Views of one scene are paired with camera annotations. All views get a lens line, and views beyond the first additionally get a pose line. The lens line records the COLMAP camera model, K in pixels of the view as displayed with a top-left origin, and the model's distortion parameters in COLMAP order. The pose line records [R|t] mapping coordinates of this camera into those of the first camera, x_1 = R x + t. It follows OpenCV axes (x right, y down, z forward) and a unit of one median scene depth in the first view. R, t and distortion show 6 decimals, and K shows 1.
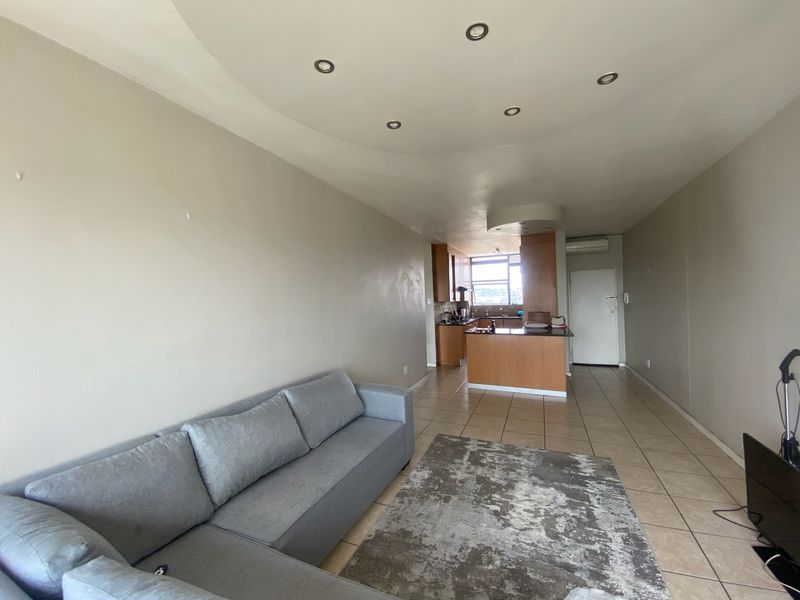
lens RADIAL K [[324.5, 0, 400.0], [0, 324.5, 300.0], [0, 0, 1]] dist [0.026895, -0.000088]
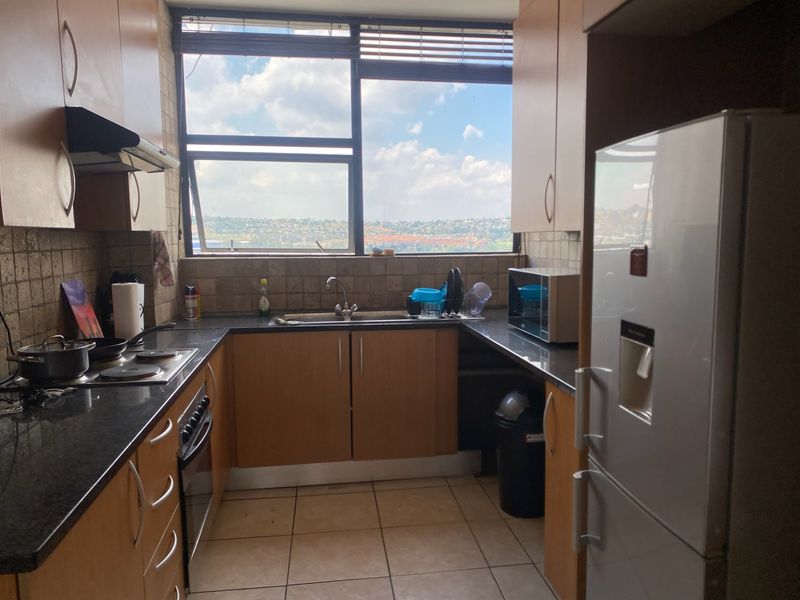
lens RADIAL K [[607.4, 0, 402.4], [0, 607.4, 309.9], [0, 0, 1]] dist [0.018727, -0.004081]
pose [[0.856289, -0.046848, 0.514367, 0.196845], [-0.011145, 0.993970, 0.109084, 0.007500], [-0.516376, -0.099140, 0.850604, 0.851835]]
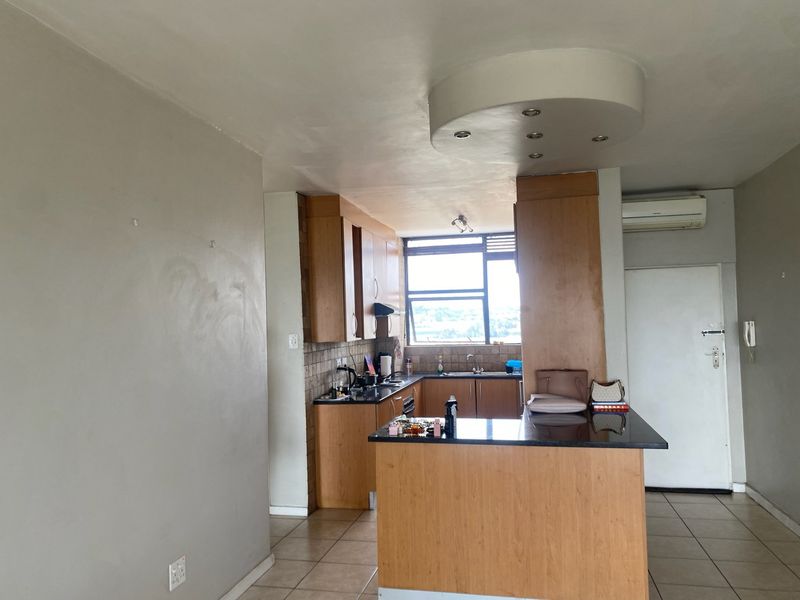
lens RADIAL K [[610.6, 0, 407.9], [0, 610.6, 303.2], [0, 0, 1]] dist [0.003870, -0.000783]
pose [[0.980089, 0.006737, 0.198444, 0.080636], [0.001431, 0.999159, -0.040989, -0.011840], [-0.198553, 0.040457, 0.979255, 0.262348]]
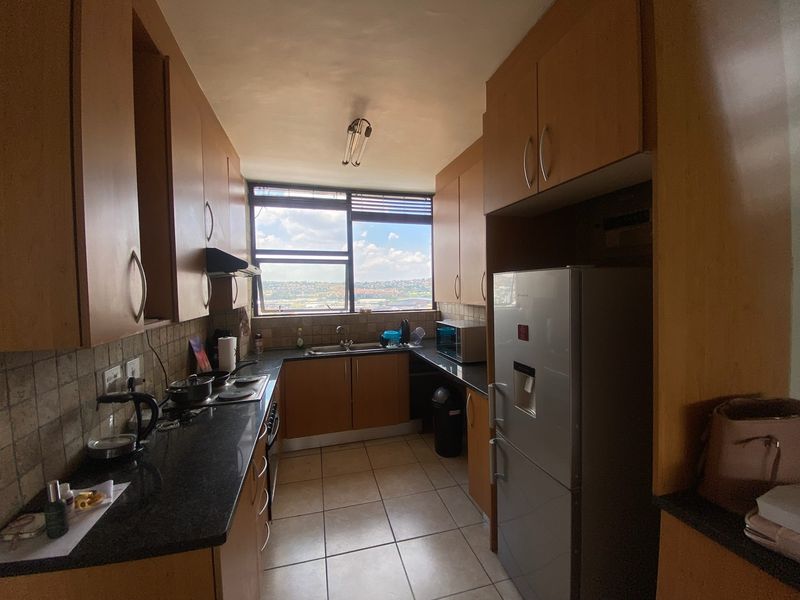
lens RADIAL K [[327.6, 0, 400.0], [0, 327.6, 300.0], [0, 0, 1]] dist [0.013957, -0.019201]
pose [[0.783928, -0.012577, 0.620724, 0.171622], [0.001950, 0.999840, 0.017796, -0.013002], [-0.620848, -0.012740, 0.783827, 0.866591]]
